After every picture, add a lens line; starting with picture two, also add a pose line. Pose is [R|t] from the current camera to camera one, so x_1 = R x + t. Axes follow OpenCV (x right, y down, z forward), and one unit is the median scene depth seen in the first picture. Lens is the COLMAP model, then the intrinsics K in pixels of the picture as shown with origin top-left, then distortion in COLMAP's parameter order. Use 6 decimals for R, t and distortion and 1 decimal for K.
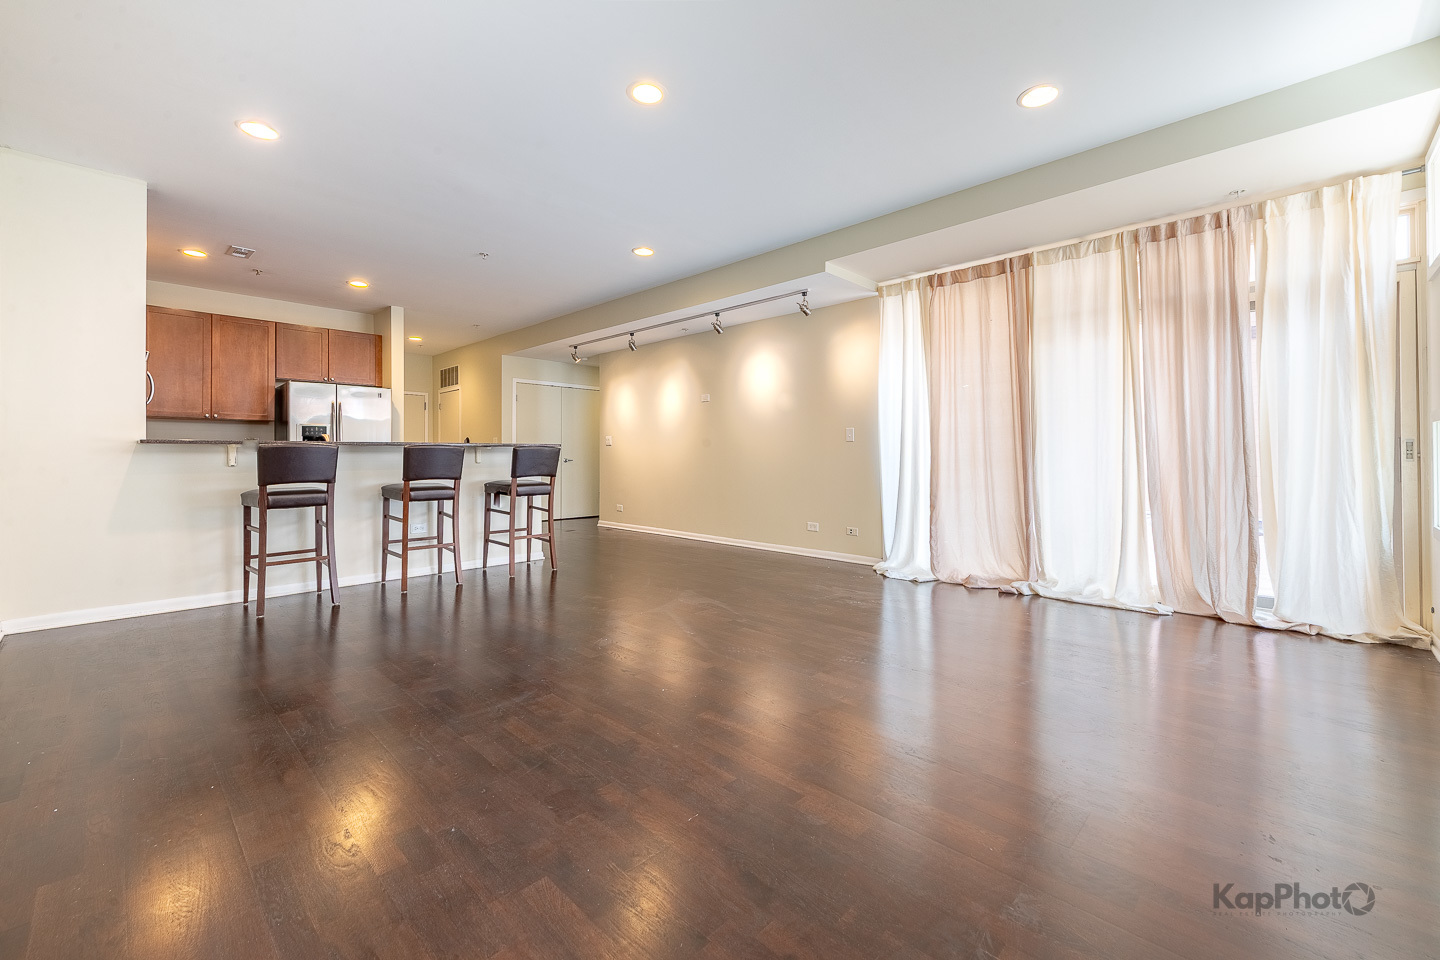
lens RADIAL K [[592.3, 0, 682.2], [0, 592.3, 471.4], [0, 0, 1]] dist [-0.000005, -0.000131]
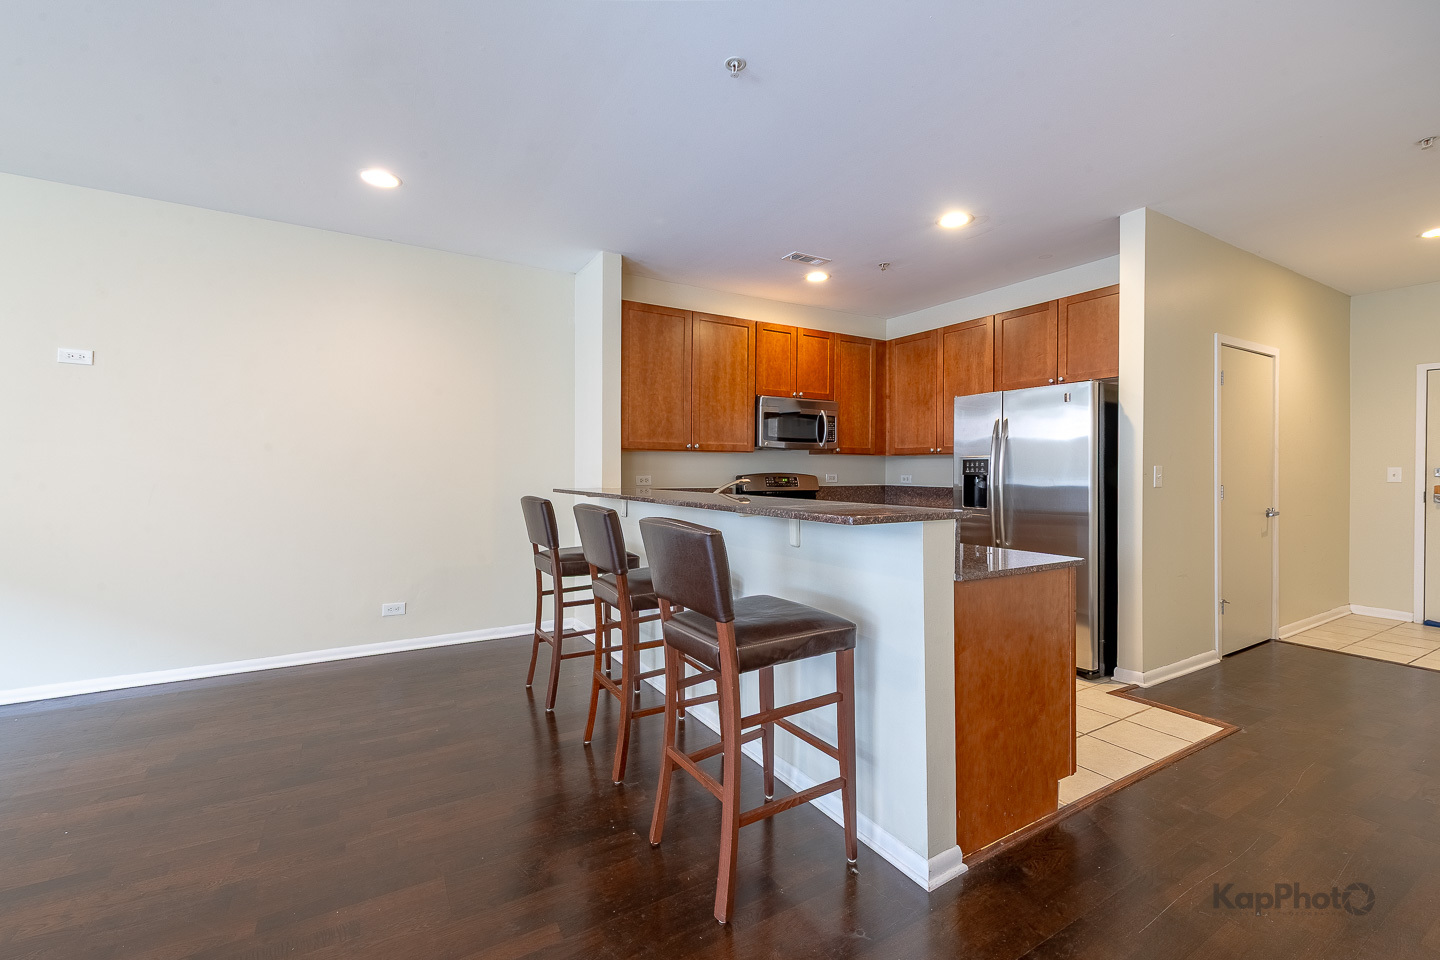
lens RADIAL K [[578.1, 0, 741.9], [0, 578.1, 471.0], [0, 0, 1]] dist [0.003012, -0.000182]
pose [[-0.240419, 0.001164, -0.970668, 0.072281], [-0.033917, 0.999379, 0.009599, -0.062537], [0.970076, 0.035230, -0.240230, 0.930897]]
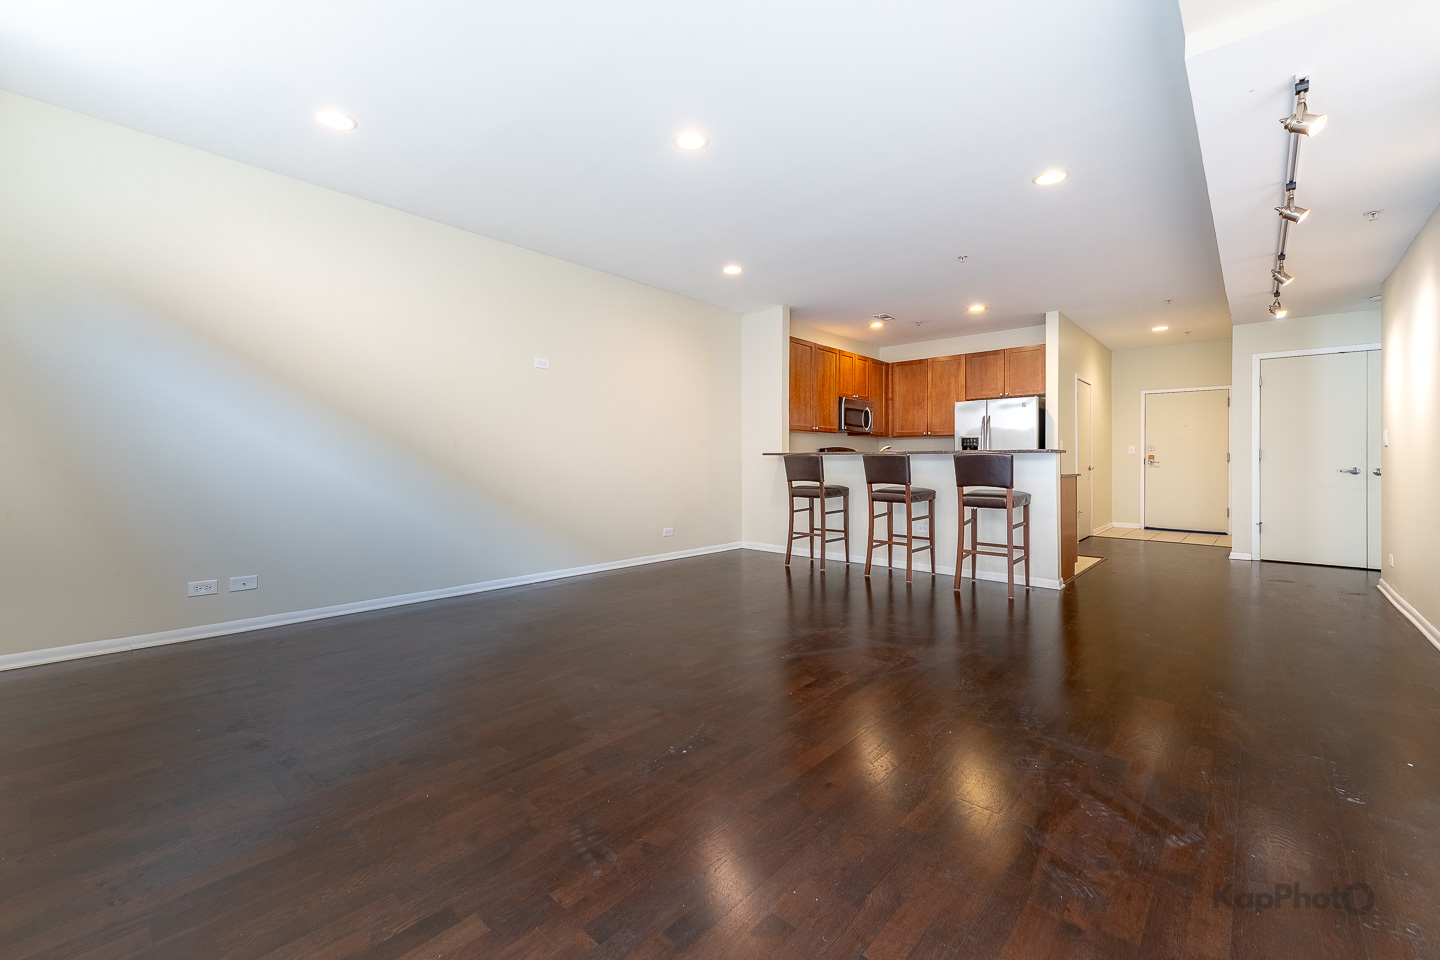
lens RADIAL K [[578.1, 0, 741.9], [0, 578.1, 471.0], [0, 0, 1]] dist [0.003012, -0.000182]
pose [[0.076145, 0.015897, -0.996970, 0.505307], [-0.029686, 0.999466, 0.013670, -0.013139], [0.996655, 0.028556, 0.076576, 0.477106]]
